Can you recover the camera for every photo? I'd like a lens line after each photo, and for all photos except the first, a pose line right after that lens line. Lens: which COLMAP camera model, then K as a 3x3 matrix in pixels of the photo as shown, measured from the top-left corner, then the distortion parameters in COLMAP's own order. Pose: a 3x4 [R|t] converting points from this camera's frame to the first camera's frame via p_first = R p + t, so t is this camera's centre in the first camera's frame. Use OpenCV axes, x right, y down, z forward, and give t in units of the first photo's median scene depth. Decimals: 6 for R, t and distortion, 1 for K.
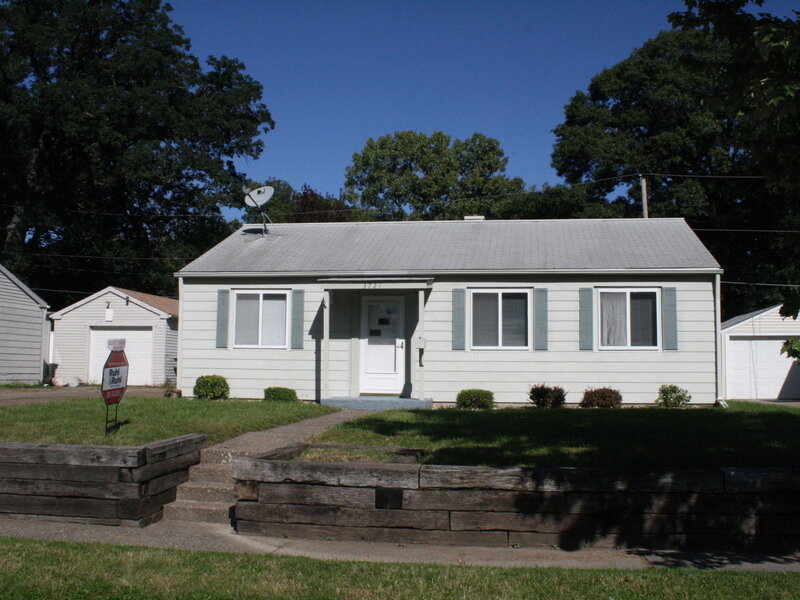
lens RADIAL K [[893.1, 0, 400.0], [0, 893.1, 300.0], [0, 0, 1]] dist [-0.171615, 0.238811]
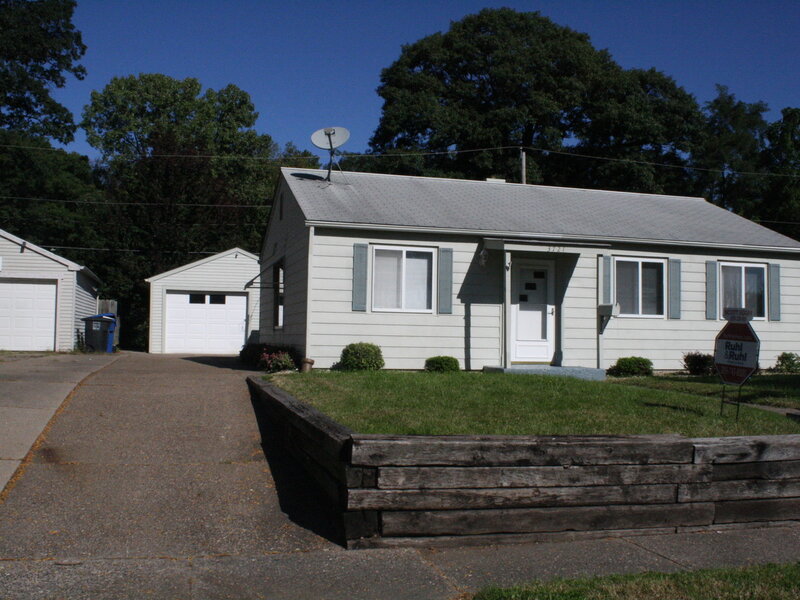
lens RADIAL K [[893.1, 0, 400.0], [0, 893.1, 300.0], [0, 0, 1]] dist [-0.171615, 0.238811]
pose [[0.903734, 0.022458, 0.427504, -0.551247], [-0.041558, 0.998509, 0.035398, 0.010929], [-0.426072, -0.049757, 0.903320, 0.202459]]
